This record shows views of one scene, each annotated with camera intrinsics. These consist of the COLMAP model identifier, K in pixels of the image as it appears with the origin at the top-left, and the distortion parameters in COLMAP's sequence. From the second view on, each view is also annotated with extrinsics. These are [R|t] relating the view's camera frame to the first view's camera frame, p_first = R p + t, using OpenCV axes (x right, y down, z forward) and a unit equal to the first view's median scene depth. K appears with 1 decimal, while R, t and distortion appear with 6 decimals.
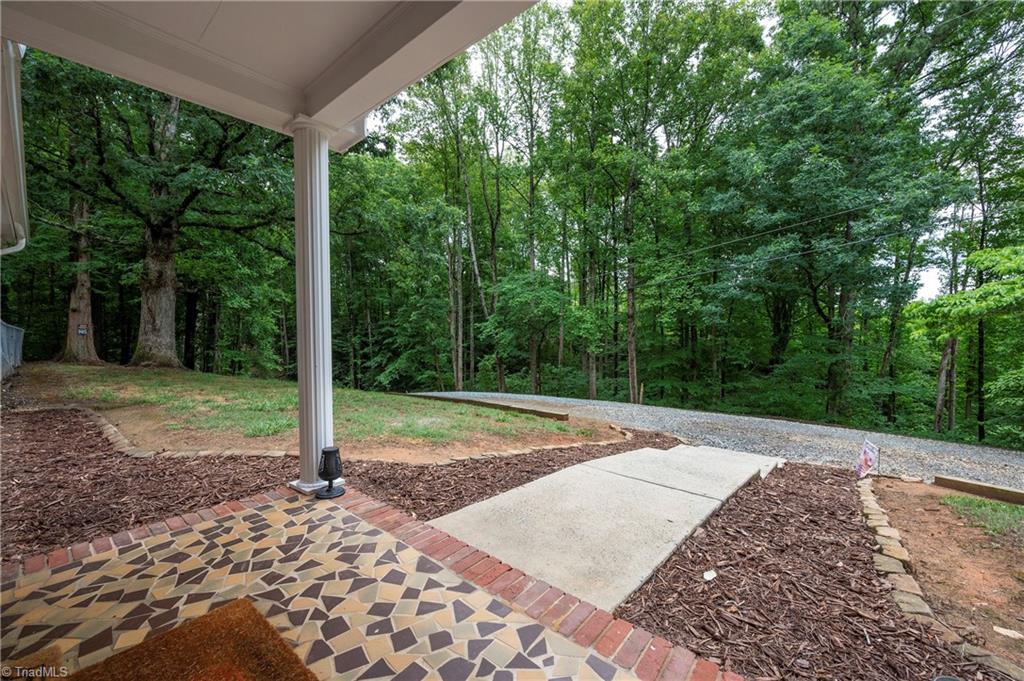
lens RADIAL K [[401.6, 0, 511.8], [0, 401.6, 344.0], [0, 0, 1]] dist [0.016607, 0.000093]
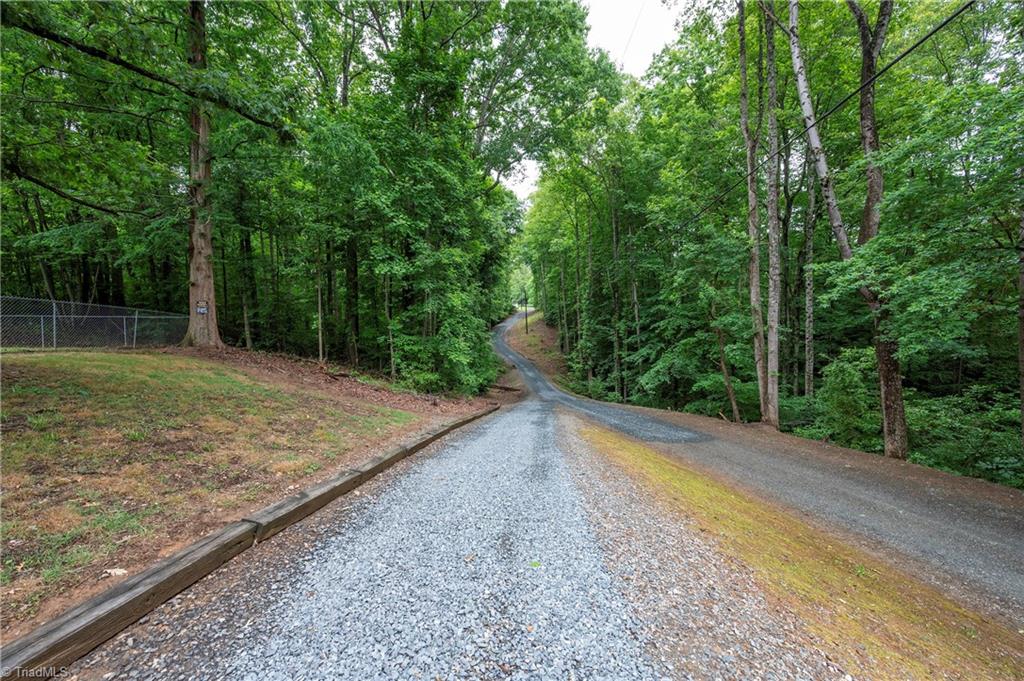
lens RADIAL K [[401.6, 0, 510.6], [0, 401.6, 340.1], [0, 0, 1]] dist [0.016607, 0.000093]
pose [[0.729191, 0.006495, -0.684279, -0.026268], [0.002434, 0.999924, 0.012085, 0.010830], [0.684306, -0.010478, 0.729120, 0.428006]]
